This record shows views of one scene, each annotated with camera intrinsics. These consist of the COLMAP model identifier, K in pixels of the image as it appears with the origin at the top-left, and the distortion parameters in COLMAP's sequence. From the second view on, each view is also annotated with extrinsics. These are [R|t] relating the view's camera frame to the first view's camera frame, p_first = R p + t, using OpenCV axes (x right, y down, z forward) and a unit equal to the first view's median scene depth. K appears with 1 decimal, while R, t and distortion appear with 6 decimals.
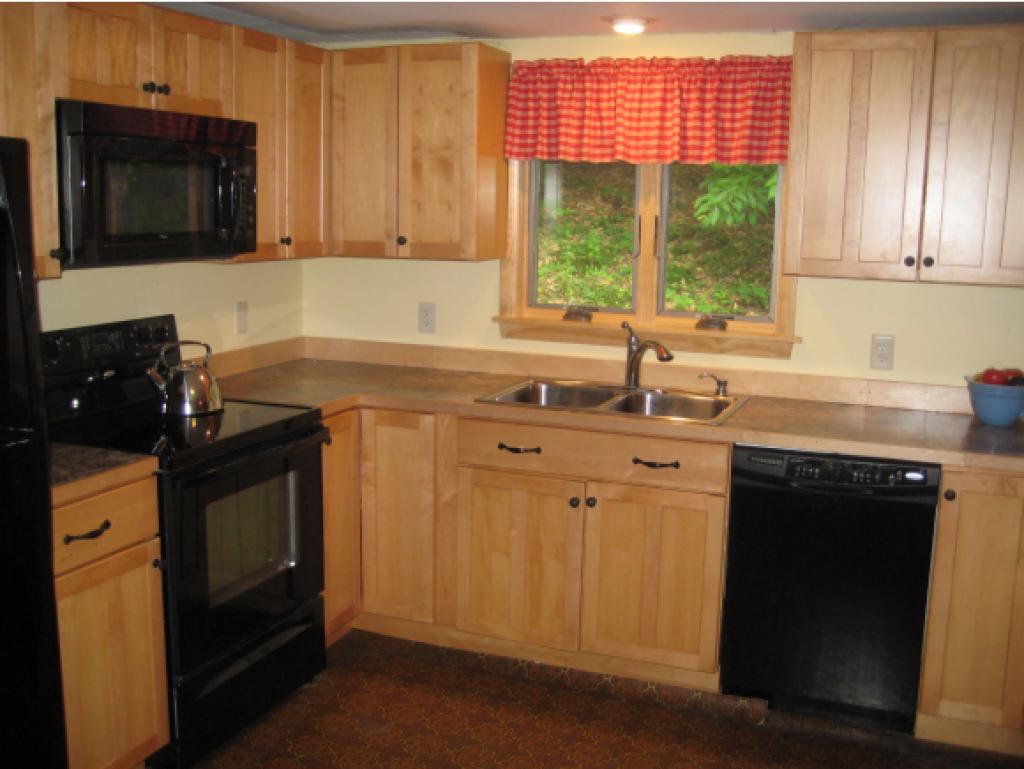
lens RADIAL K [[1069.2, 0, 512.0], [0, 1069.2, 384.5], [0, 0, 1]] dist [-0.146031, 0.211998]
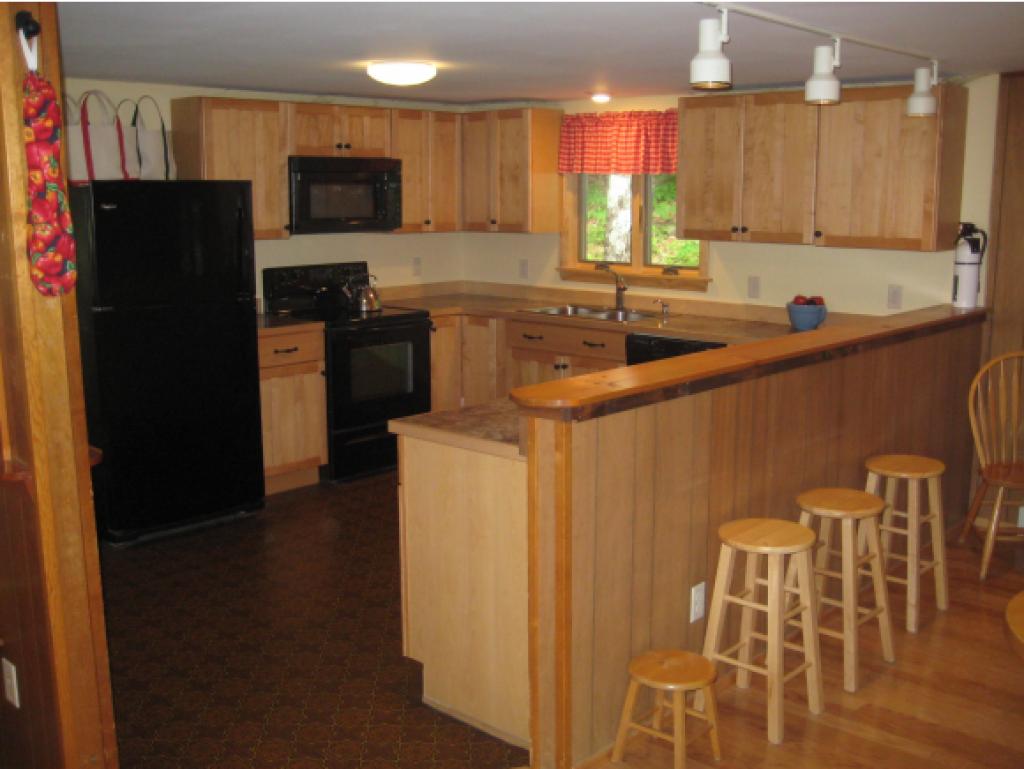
lens RADIAL K [[1069.2, 0, 512.0], [0, 1069.2, 384.5], [0, 0, 1]] dist [-0.146031, 0.211998]
pose [[0.931649, 0.044757, -0.360593, 0.610218], [-0.042058, 0.998998, 0.015333, 0.111141], [0.360917, 0.000881, 0.932597, -0.666127]]
